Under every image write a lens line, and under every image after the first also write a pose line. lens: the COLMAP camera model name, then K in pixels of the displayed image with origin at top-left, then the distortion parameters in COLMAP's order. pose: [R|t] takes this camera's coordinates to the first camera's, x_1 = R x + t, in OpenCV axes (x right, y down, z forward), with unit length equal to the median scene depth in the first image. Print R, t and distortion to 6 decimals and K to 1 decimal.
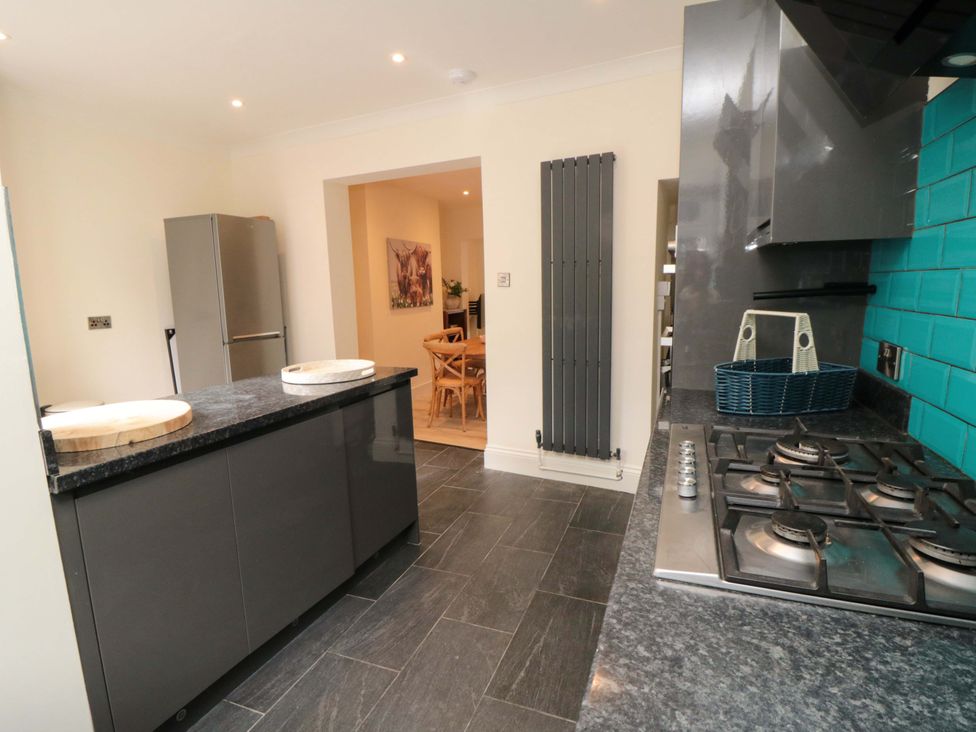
lens RADIAL K [[517.2, 0, 490.3], [0, 517.2, 362.5], [0, 0, 1]] dist [-0.002634, -0.004789]
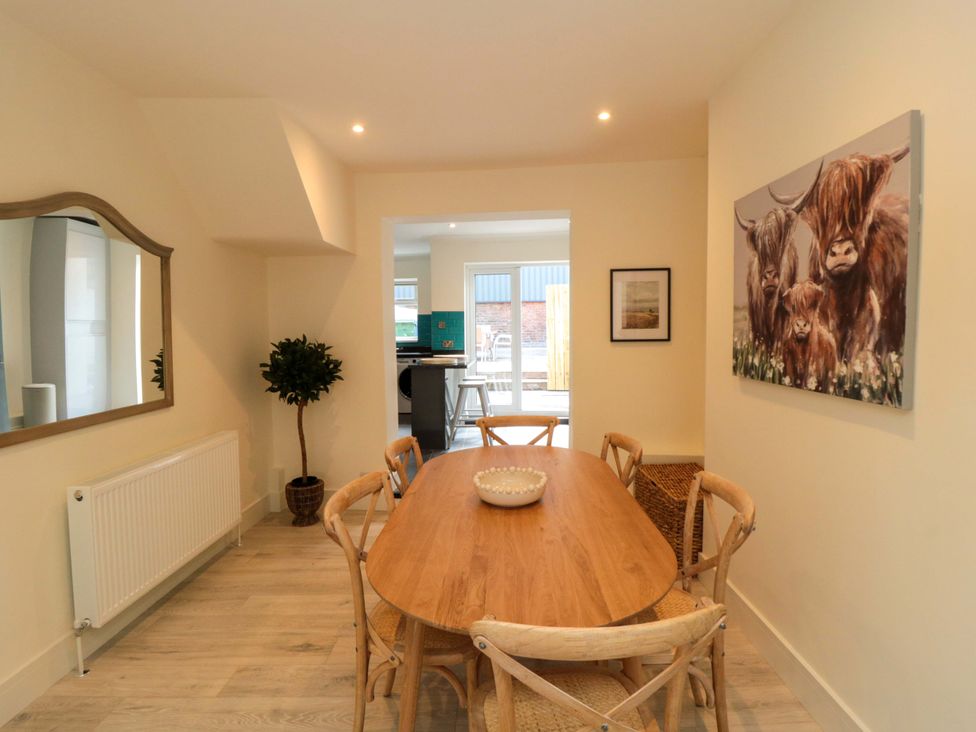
lens RADIAL K [[517.2, 0, 487.0], [0, 517.2, 359.6], [0, 0, 1]] dist [-0.002634, -0.004789]
pose [[-0.934416, 0.053857, -0.352088, 0.122095], [-0.020993, 0.978456, 0.205384, -0.180243], [0.355565, 0.199306, -0.913154, 1.203270]]
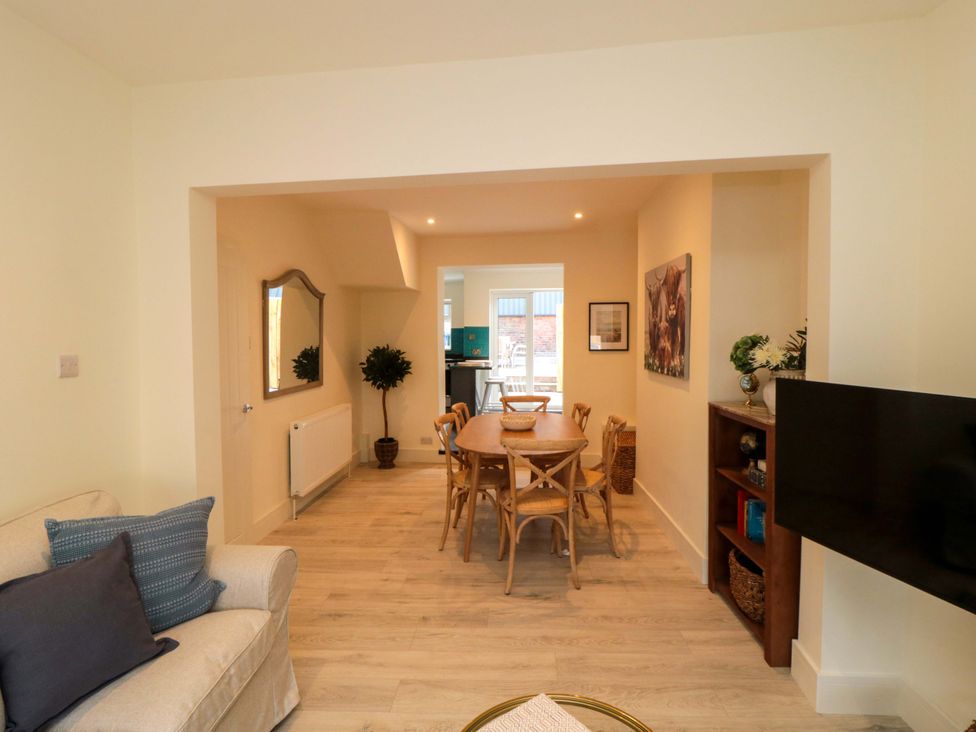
lens RADIAL K [[517.2, 0, 490.3], [0, 517.2, 366.3], [0, 0, 1]] dist [-0.002634, -0.004789]
pose [[-0.945275, 0.041556, -0.323619, 0.229736], [-0.025548, 0.979384, 0.200385, -0.229274], [0.325274, 0.197687, -0.924725, 1.480871]]
